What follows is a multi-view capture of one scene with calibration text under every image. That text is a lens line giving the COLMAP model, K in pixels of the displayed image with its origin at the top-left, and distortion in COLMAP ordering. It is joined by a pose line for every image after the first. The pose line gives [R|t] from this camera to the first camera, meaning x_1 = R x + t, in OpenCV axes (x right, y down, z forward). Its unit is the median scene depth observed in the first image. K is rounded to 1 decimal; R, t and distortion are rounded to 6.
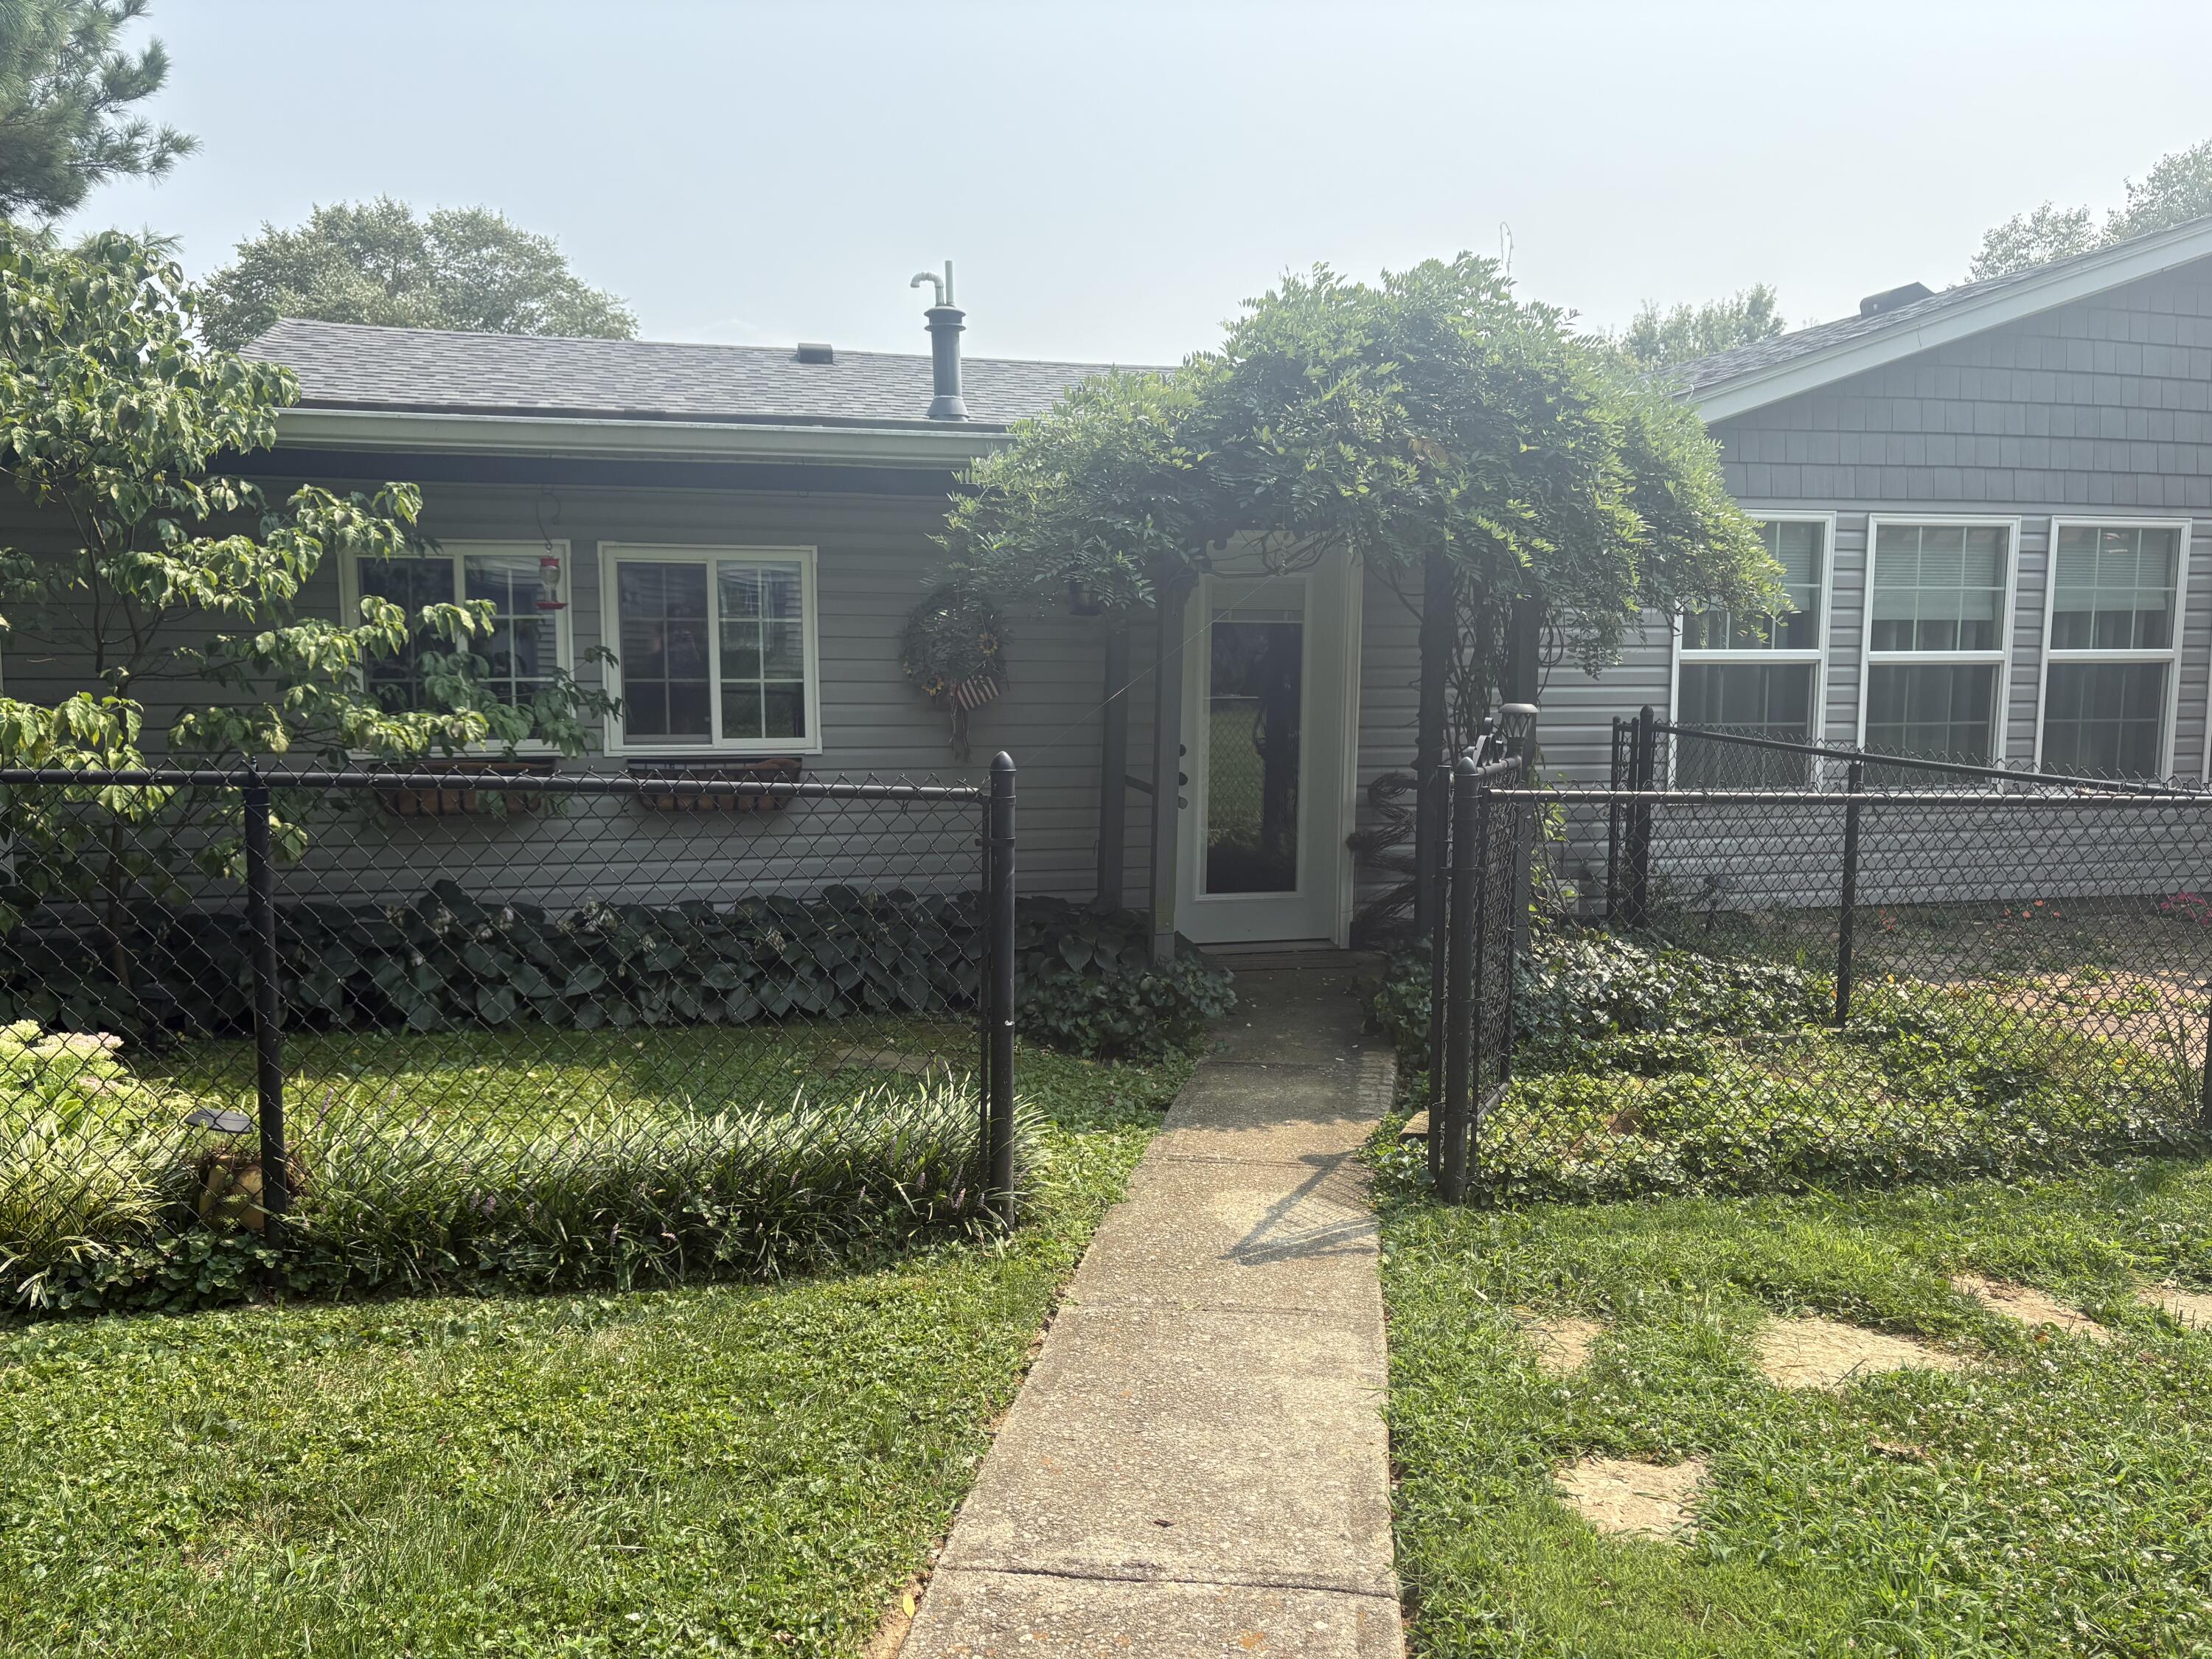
lens RADIAL K [[1802.9, 0, 1110.5], [0, 1802.9, 829.7], [0, 0, 1]] dist [-0.002408, 0.002111]
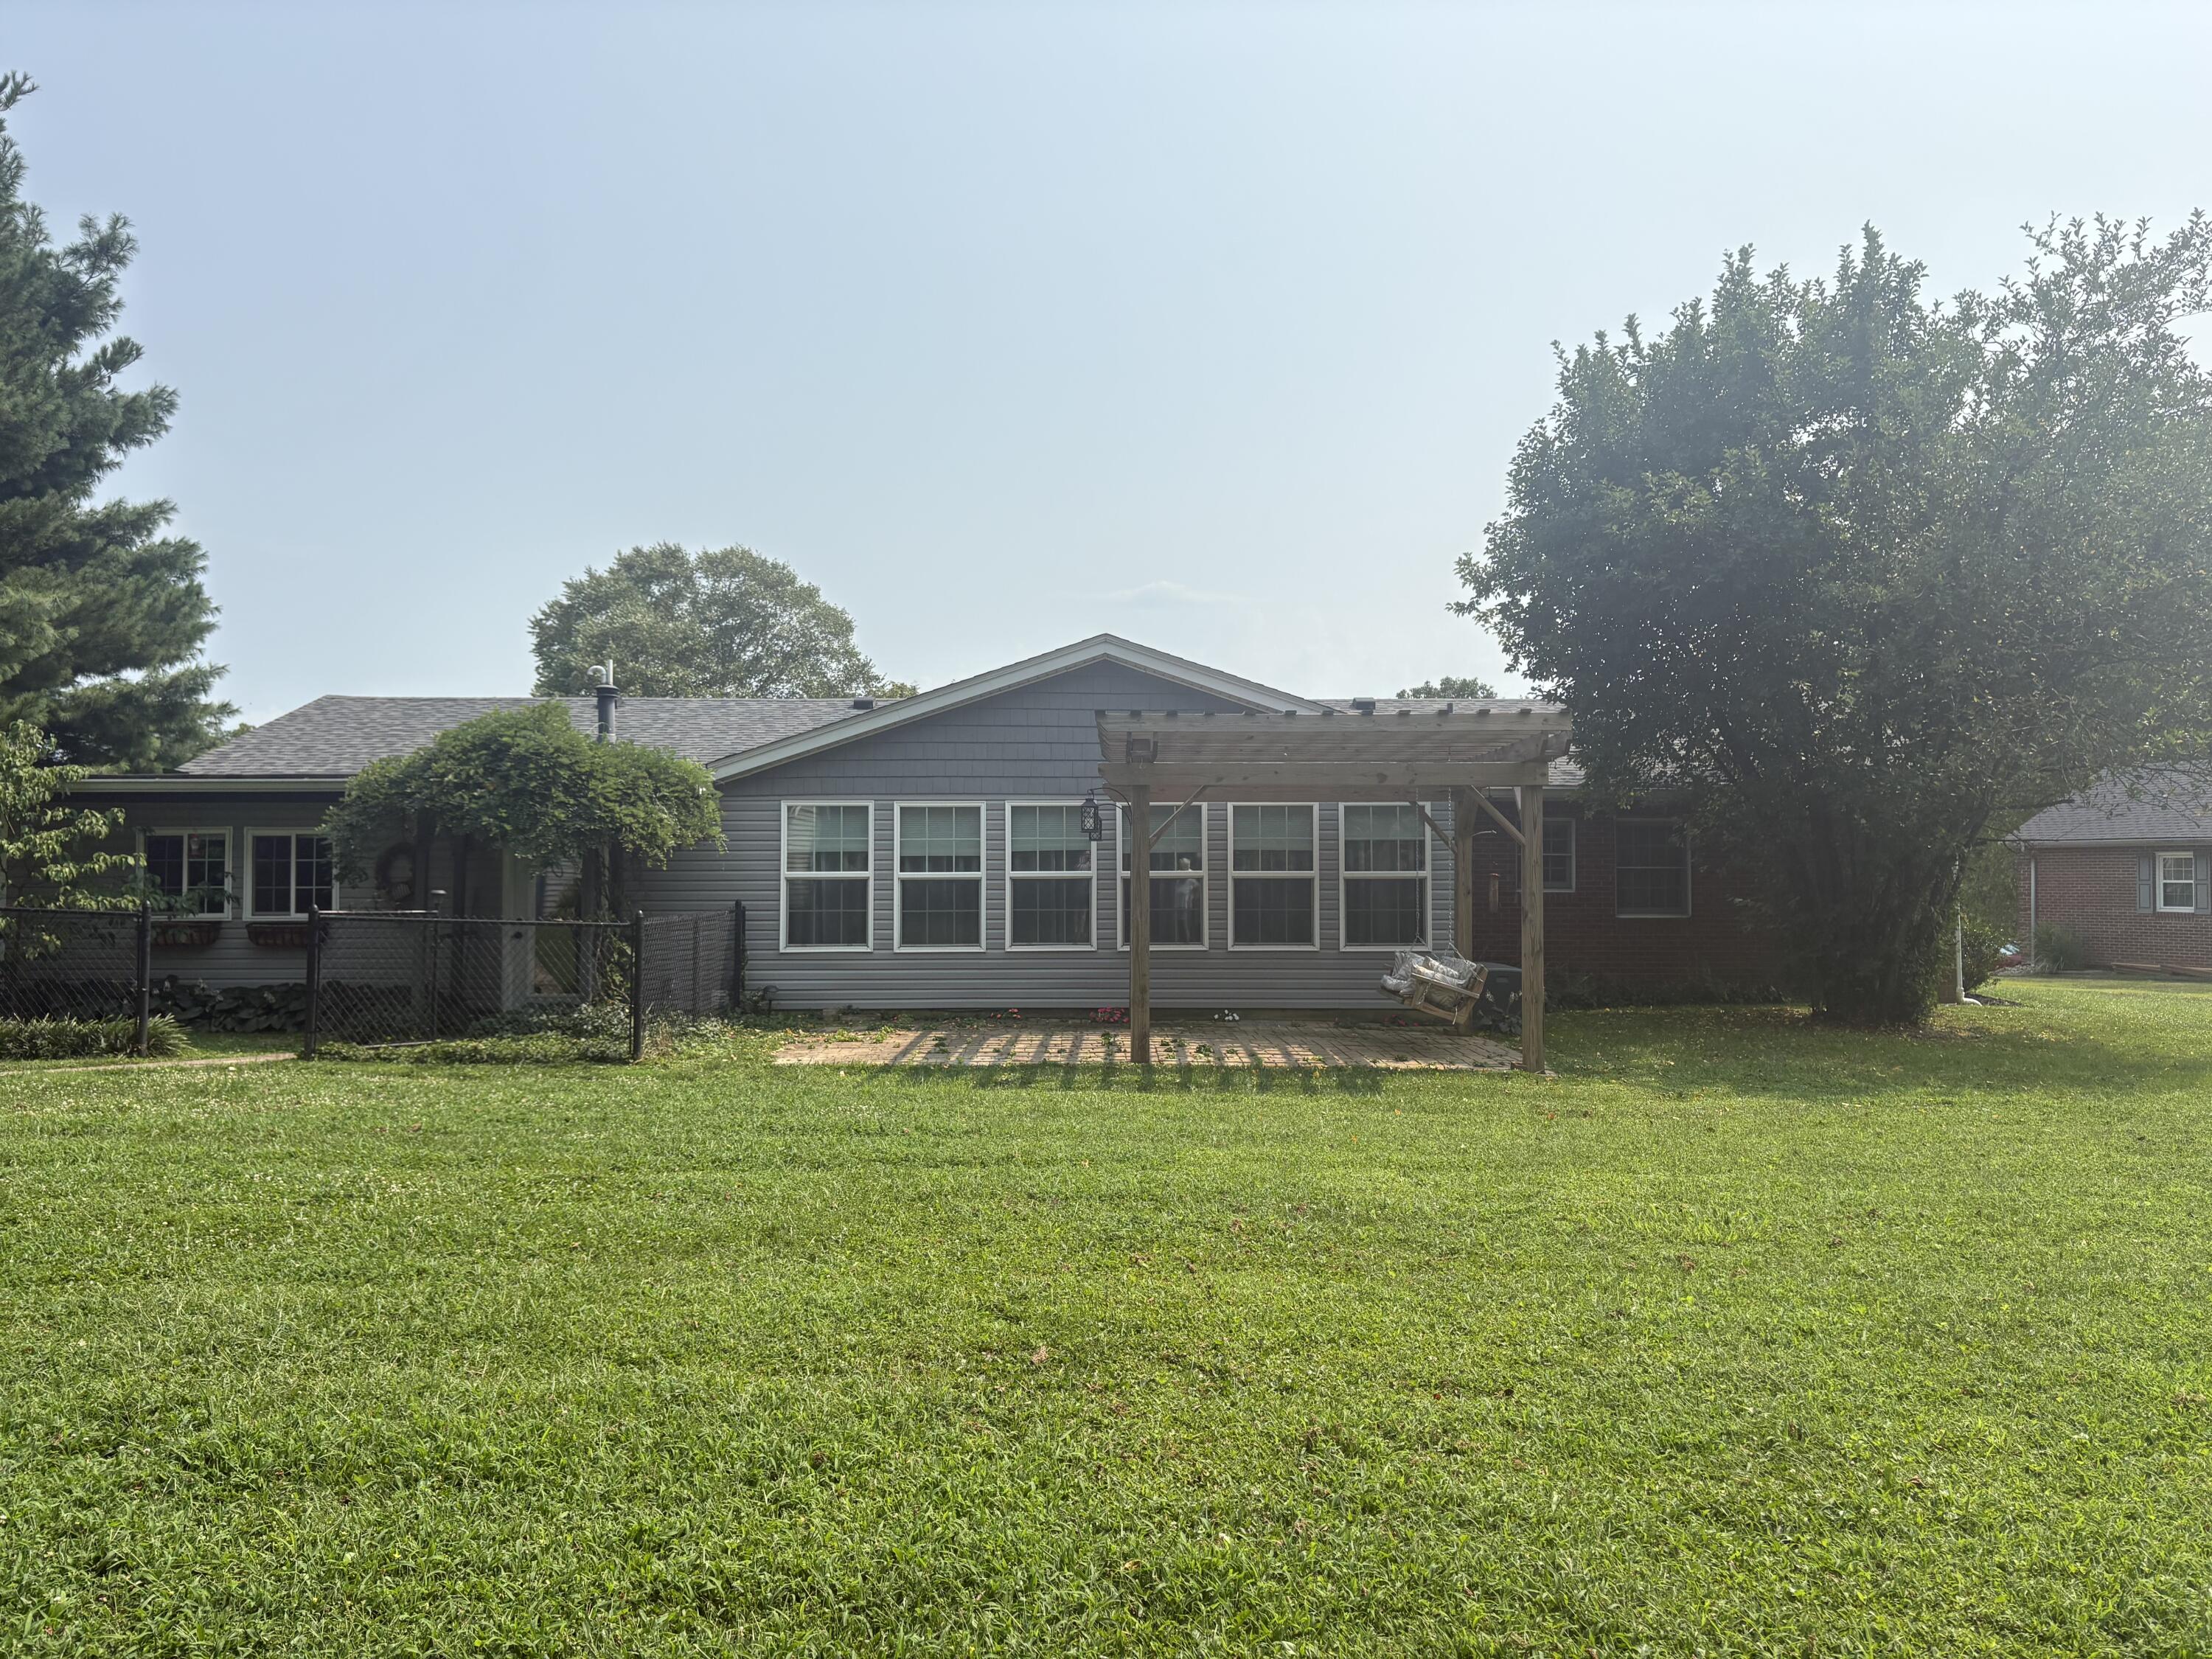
lens RADIAL K [[1642.4, 0, 1084.7], [0, 1642.4, 838.5], [0, 0, 1]] dist [0.057454, -0.055895]
pose [[0.973700, -0.006004, -0.227756, 1.005111], [-0.020167, 0.993458, -0.112407, 0.057832], [0.226941, 0.114044, 0.967208, -0.650172]]
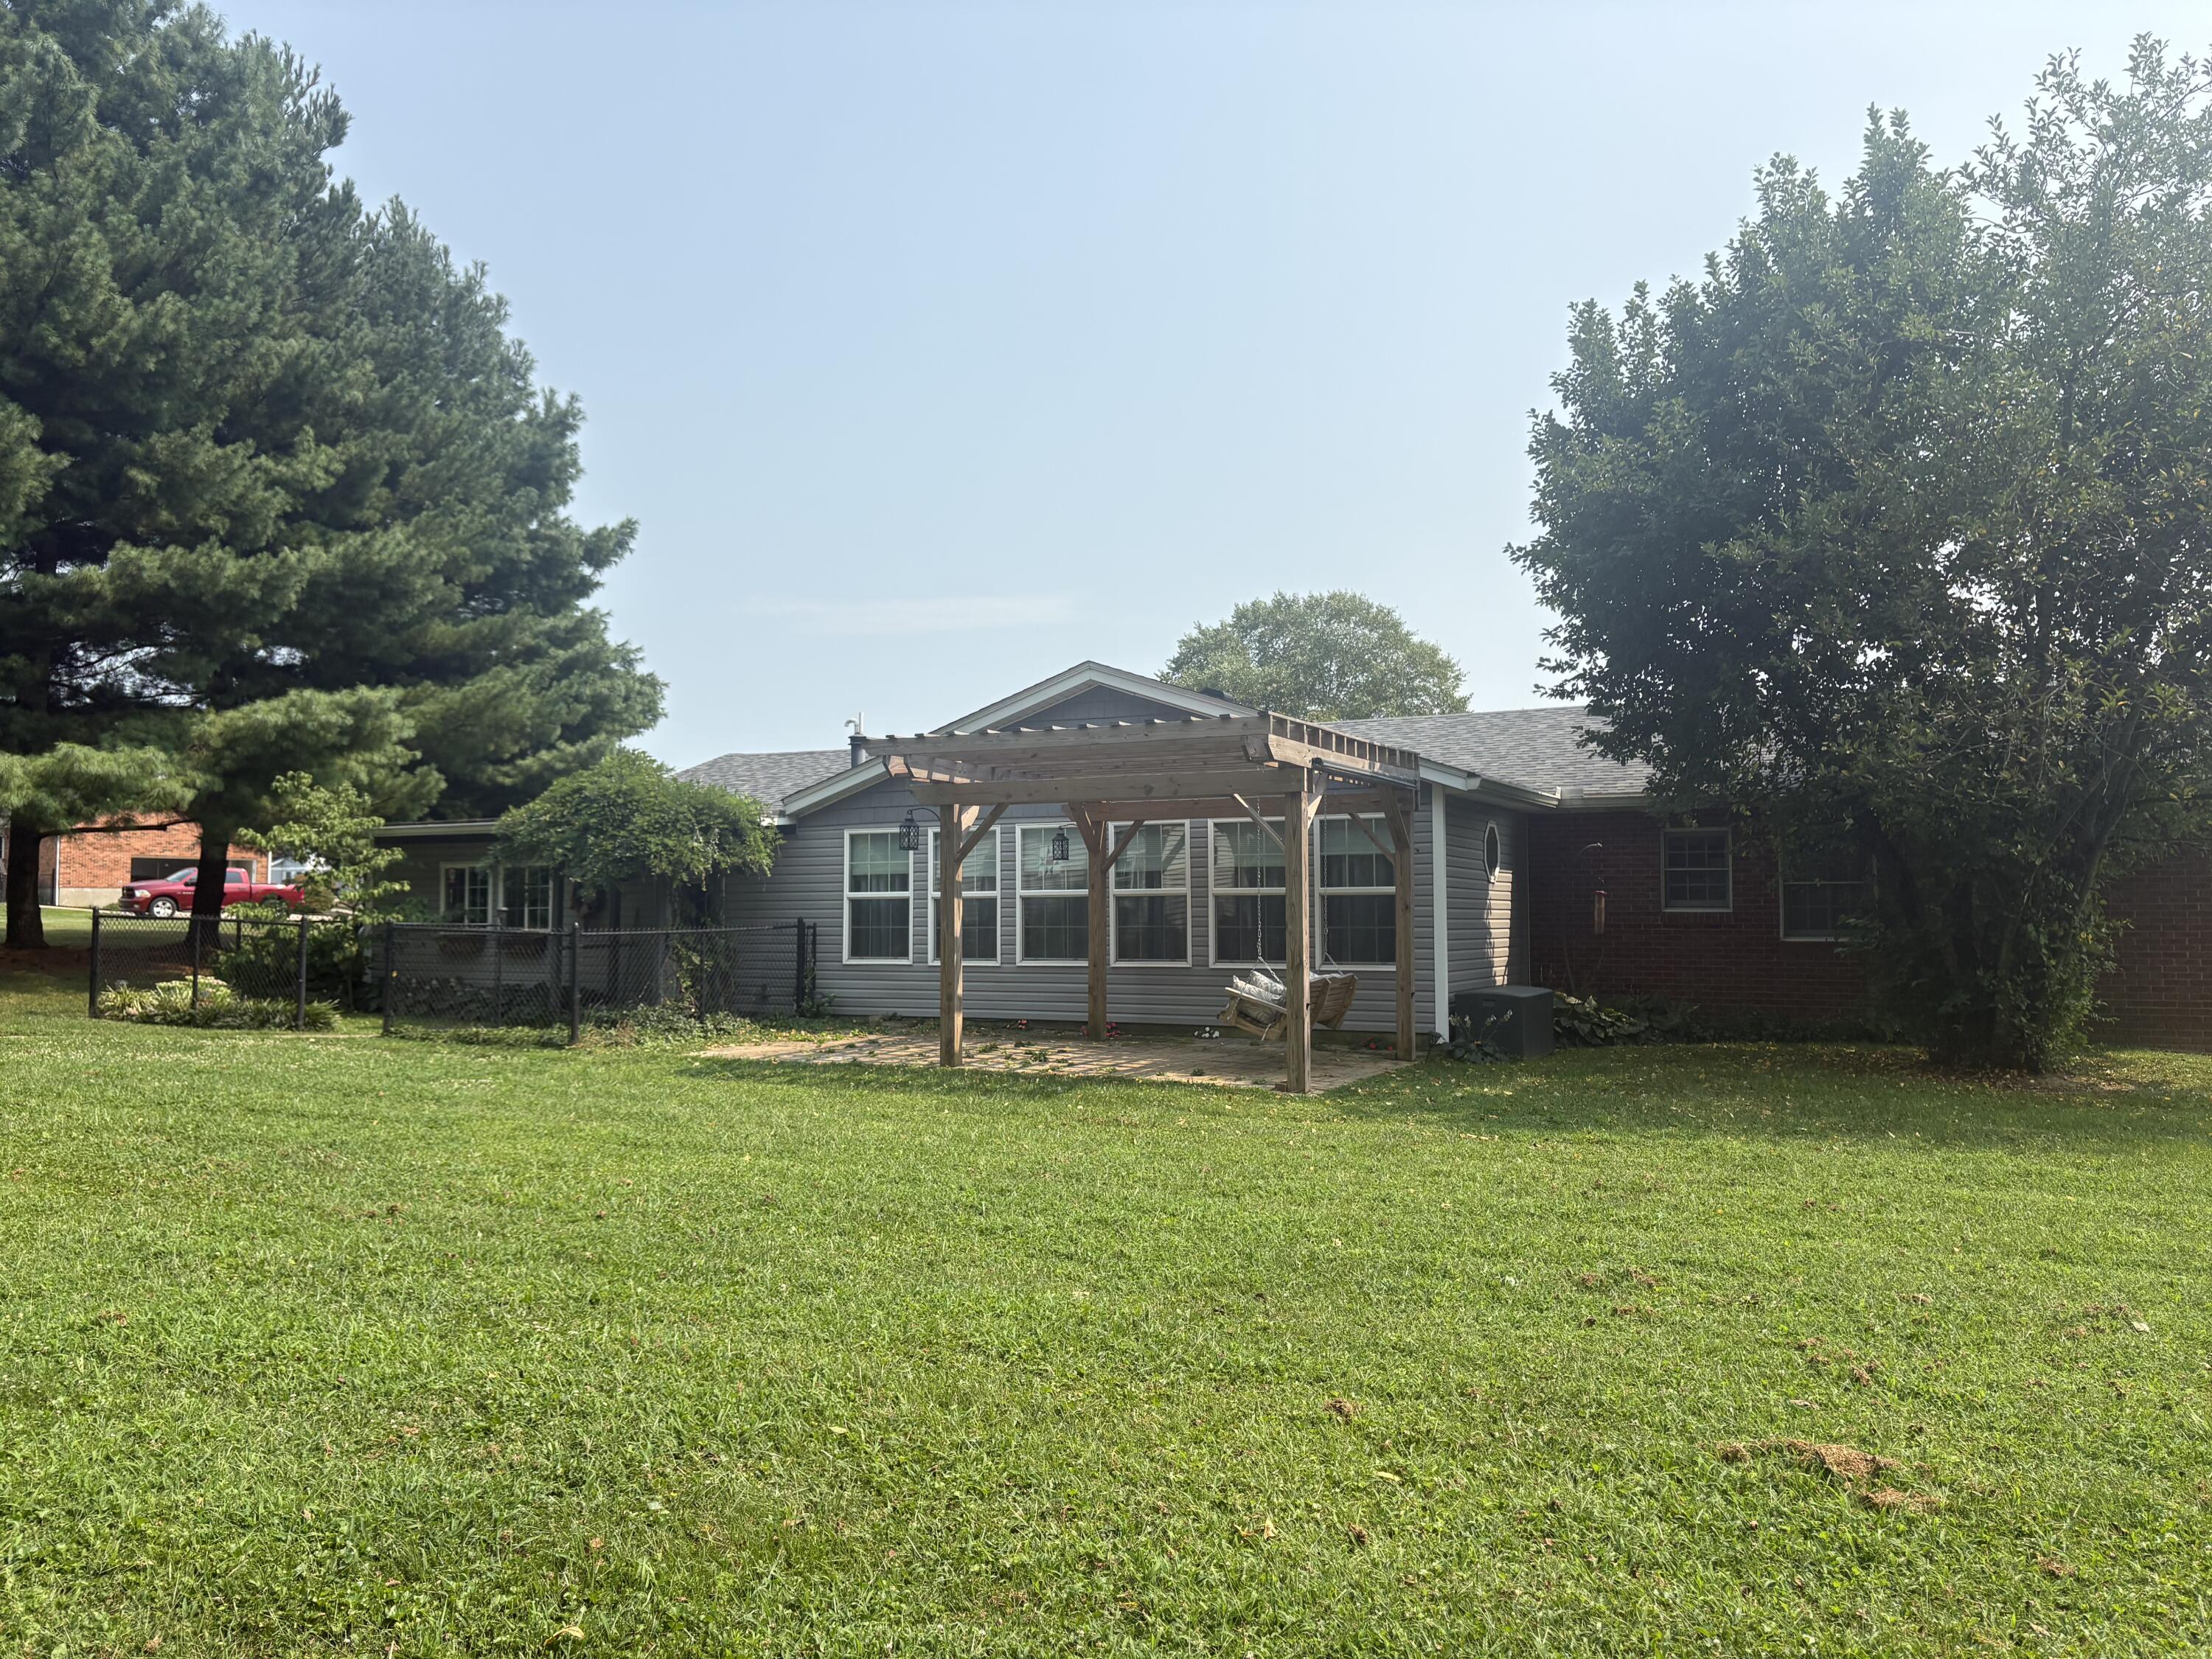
lens RADIAL K [[1642.4, 0, 1115.3], [0, 1642.4, 826.6], [0, 0, 1]] dist [0.057454, -0.055895]
pose [[0.759923, -0.036089, -0.649010, 1.821037], [-0.058068, 0.990696, -0.123080, 0.048994], [0.647414, 0.131218, 0.750758, -0.314353]]
